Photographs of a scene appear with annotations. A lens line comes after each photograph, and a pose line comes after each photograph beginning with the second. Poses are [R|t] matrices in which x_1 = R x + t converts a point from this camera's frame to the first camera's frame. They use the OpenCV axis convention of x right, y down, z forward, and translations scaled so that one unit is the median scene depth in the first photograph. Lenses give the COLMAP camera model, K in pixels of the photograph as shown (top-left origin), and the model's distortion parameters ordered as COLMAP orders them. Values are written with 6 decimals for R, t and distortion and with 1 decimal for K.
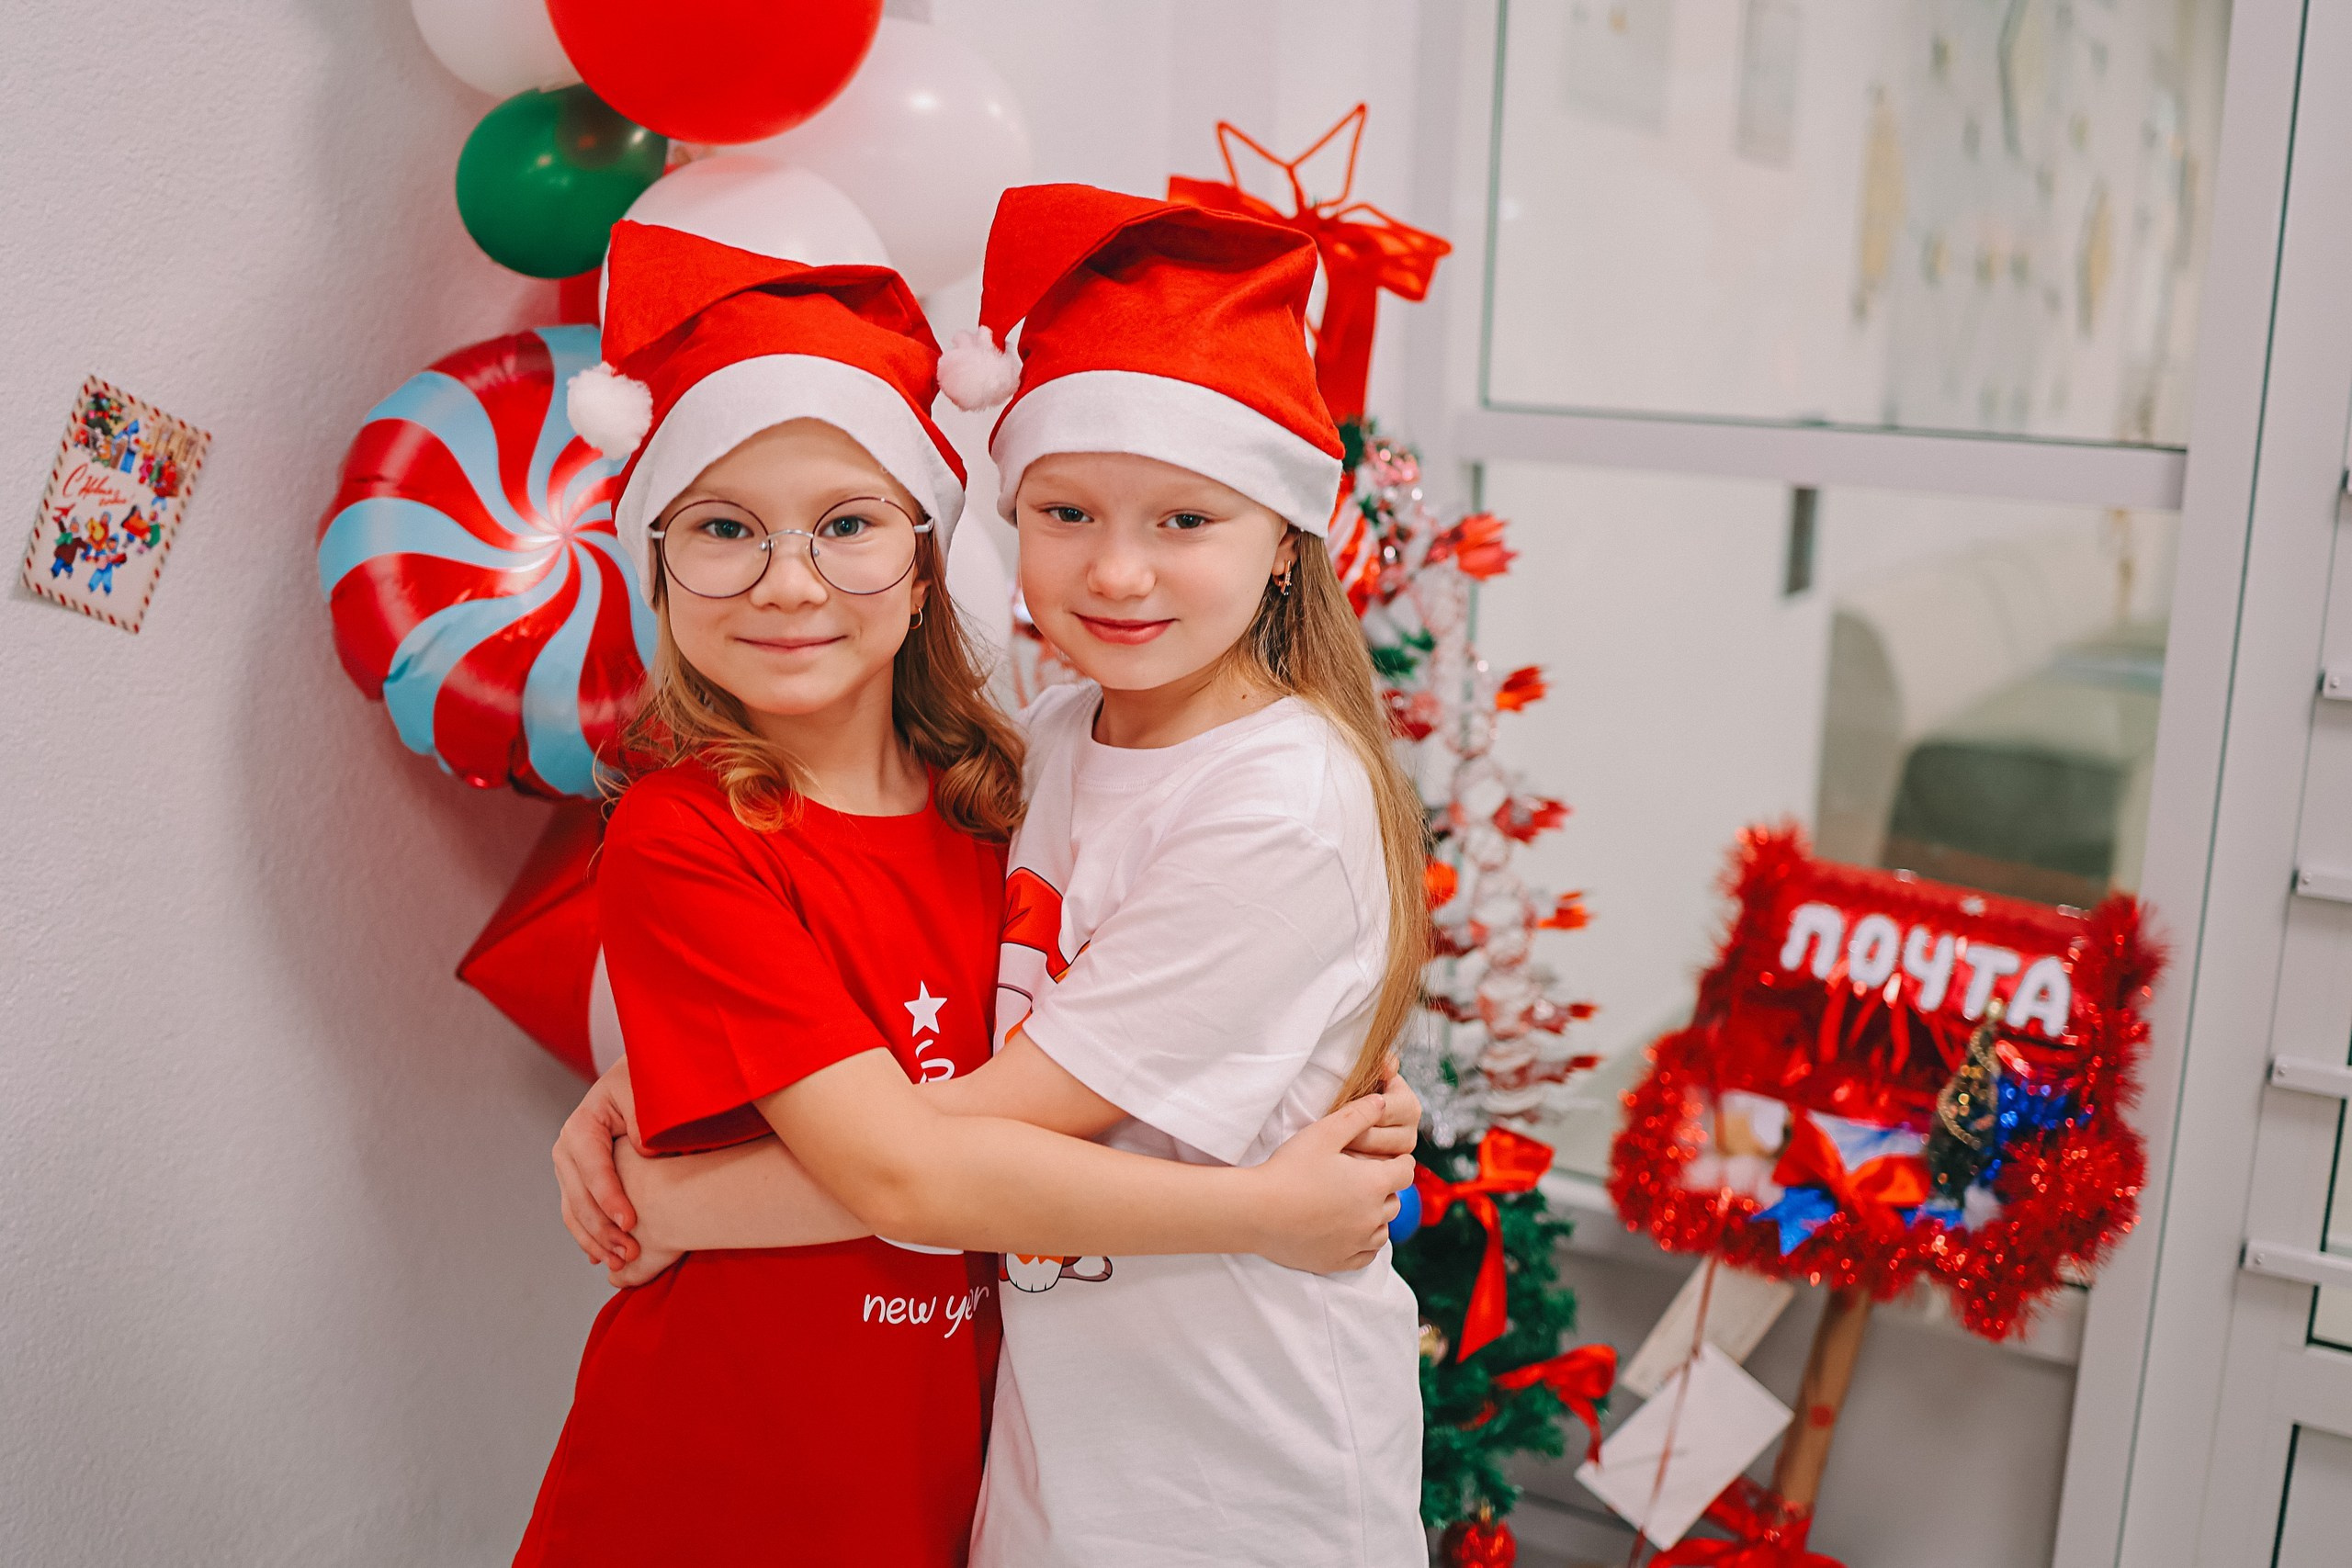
lens RADIAL K [[2344.8, 0, 1129.0], [0, 2344.8, 785.9], [0, 0, 1]] dist [-0.032510, 0.000000]
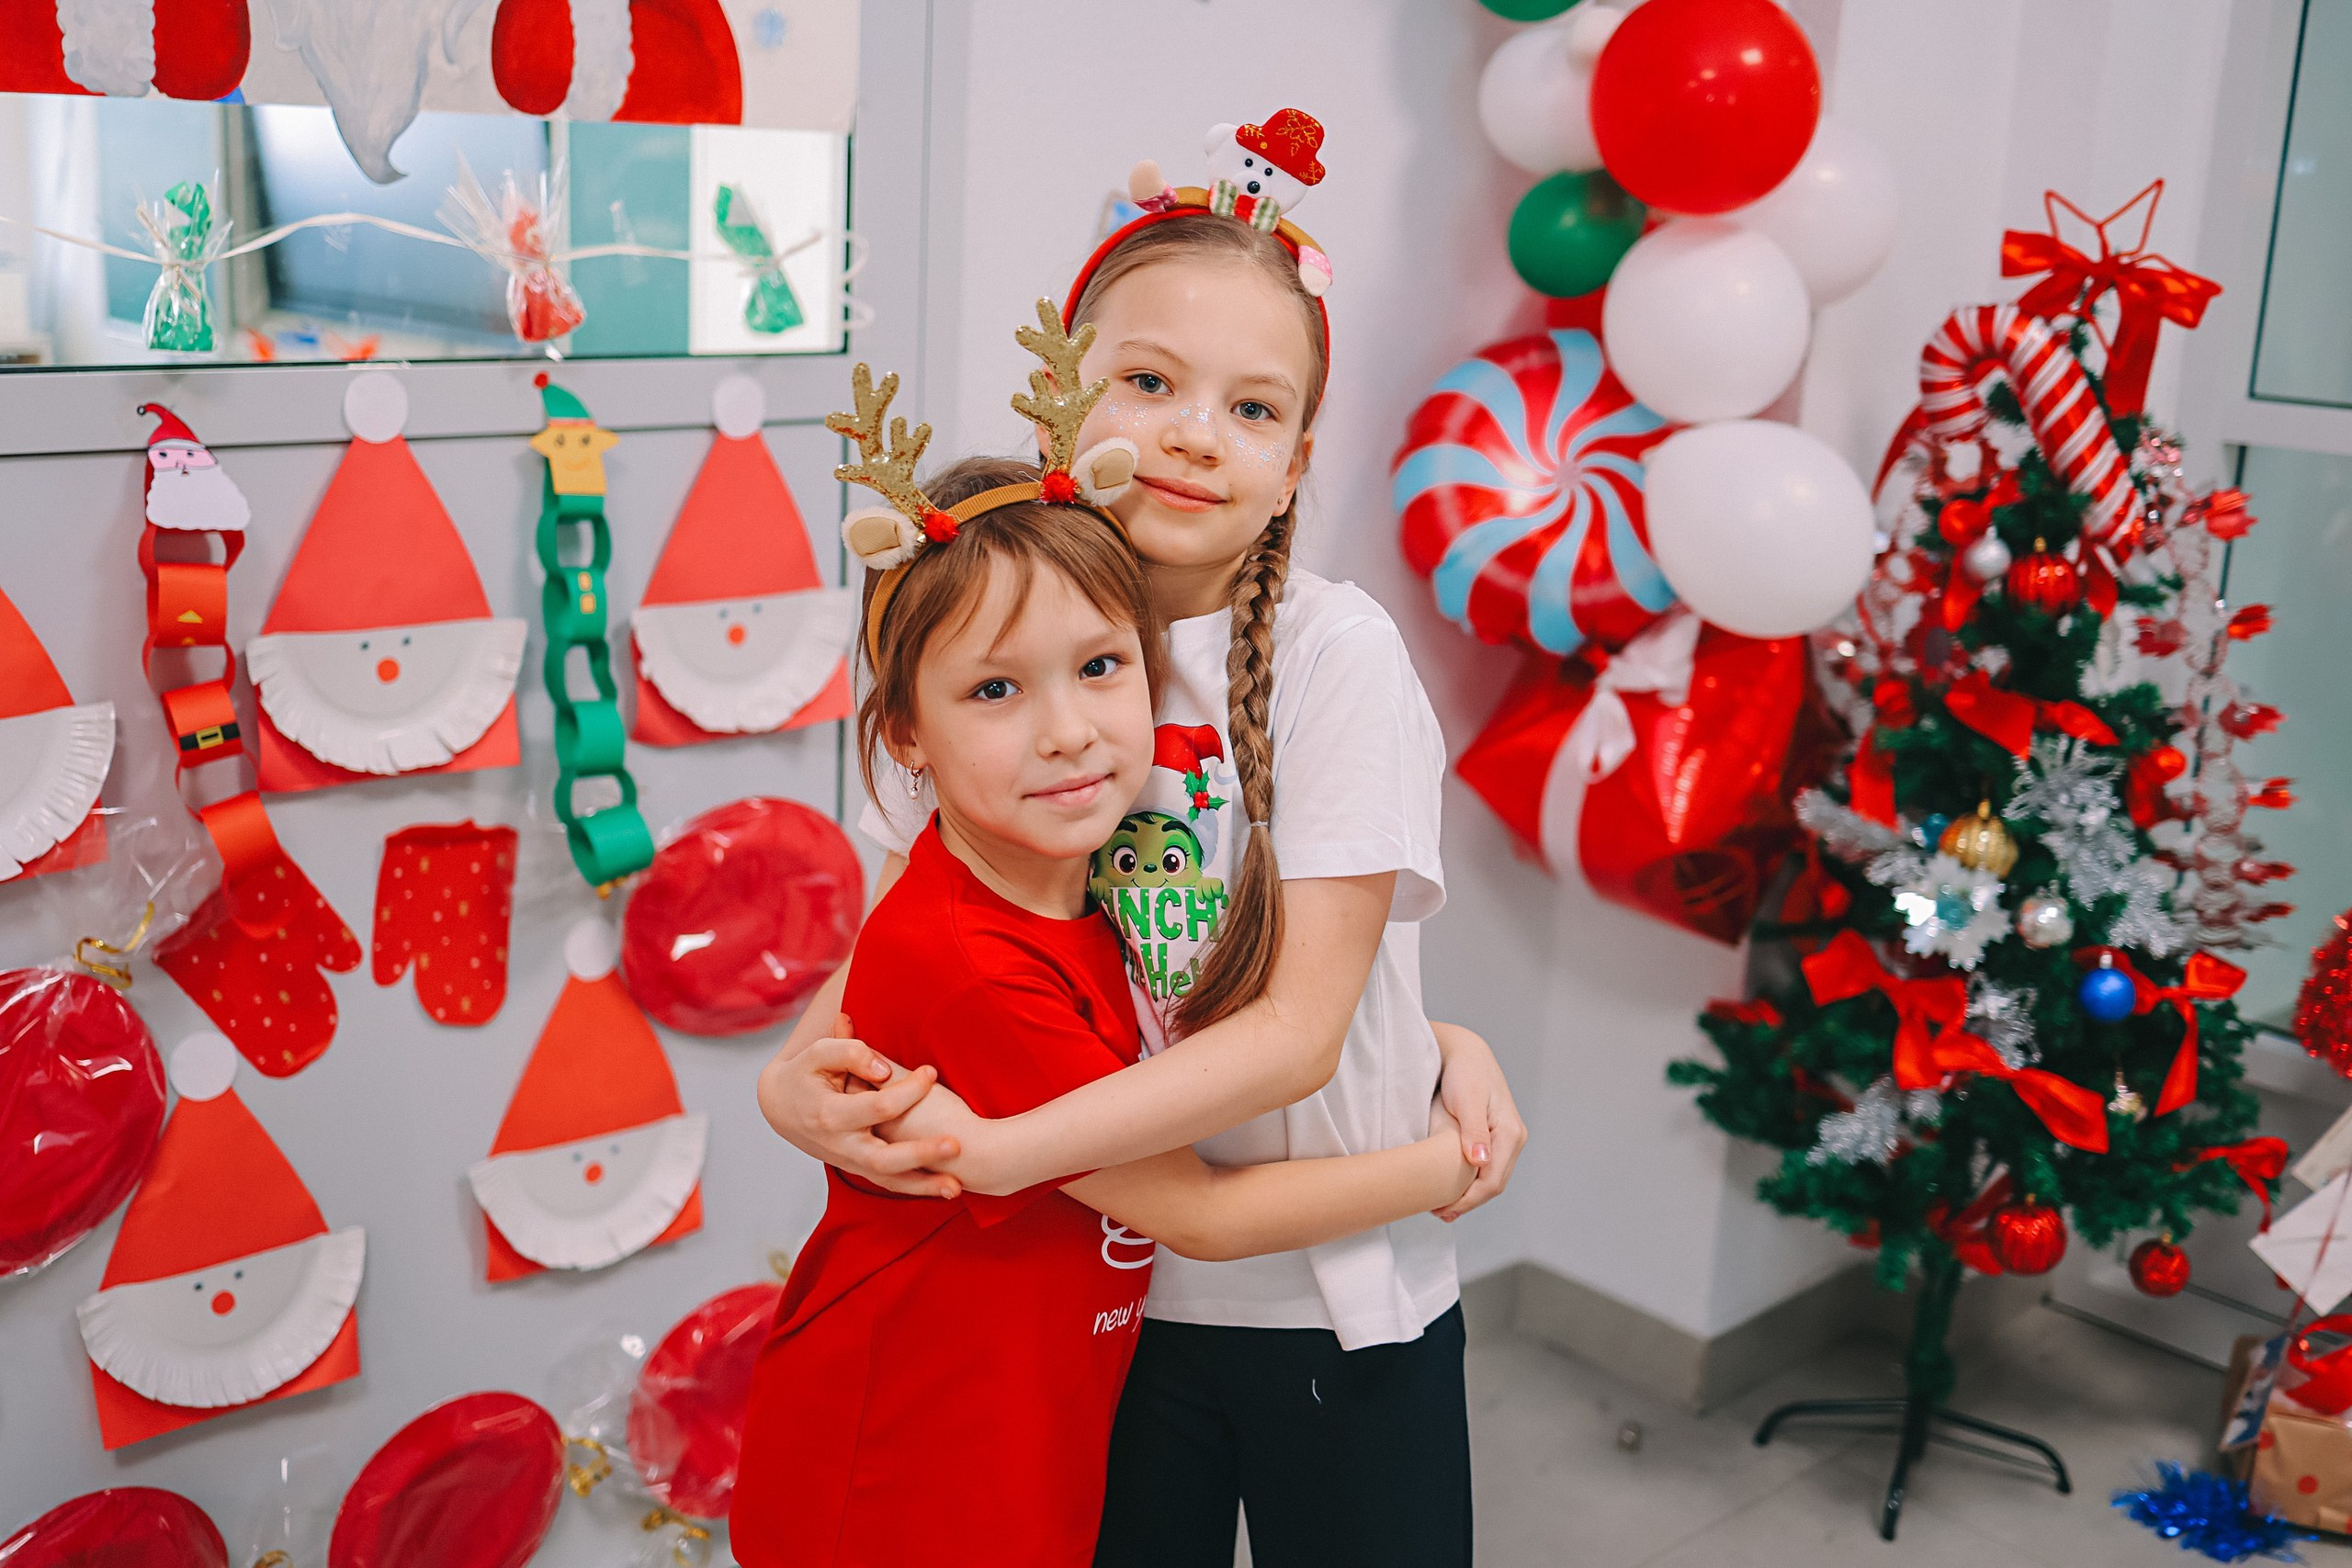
lens RADIAL K [[2344.8, 0, 1186.9], [0, 2344.8, 782.9], [0, 0, 1]] dist [-0.032510, 0.000000]
pose [[0.955728, 0.081324, -0.282790, -0.027850], [-0.074243, 0.996601, 0.035687, 0.047036], [0.284731, -0.013112, 0.958518, -0.439071]]
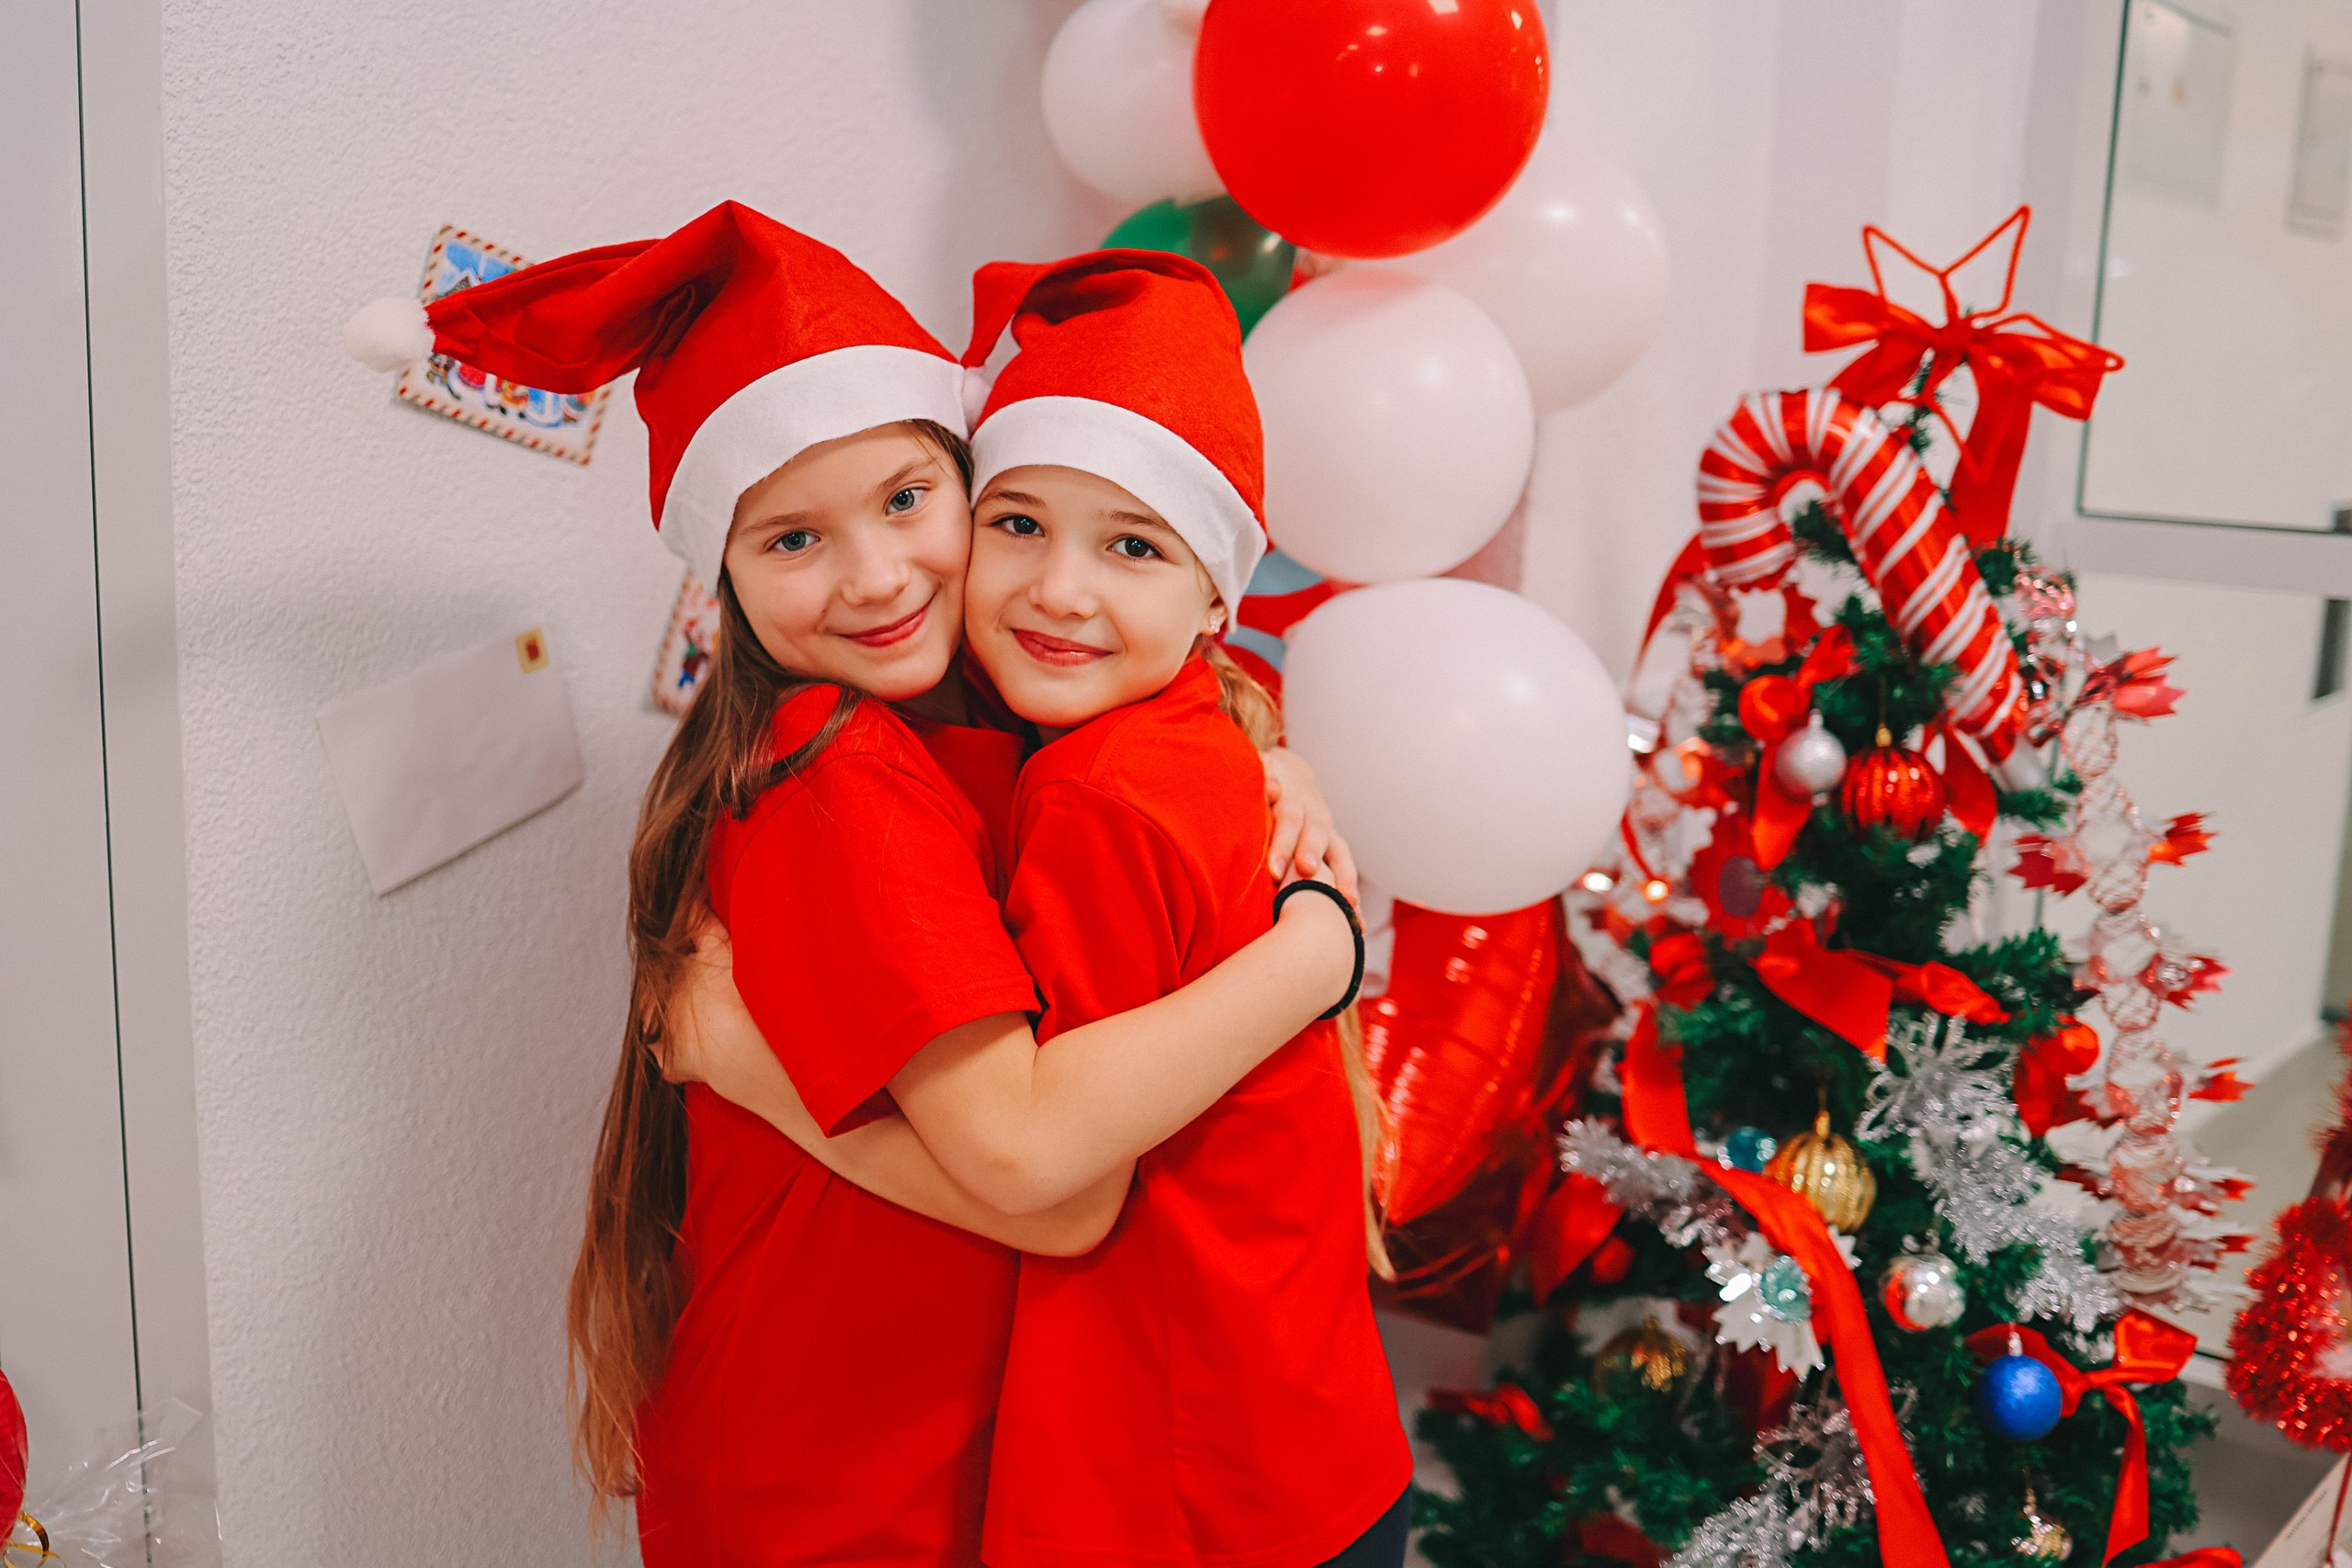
lens RADIAL K [[2344.8, 0, 1166.8], [0, 2344.8, 802.0], [0, 0, 1]] dist [-0.032510, 0.000000]
pose [[0.989191, 0.029652, -0.143602, -0.095950], [-0.032654, 0.999294, -0.018590, -0.025620], [0.142949, 0.023078, 0.989461, 0.035435]]
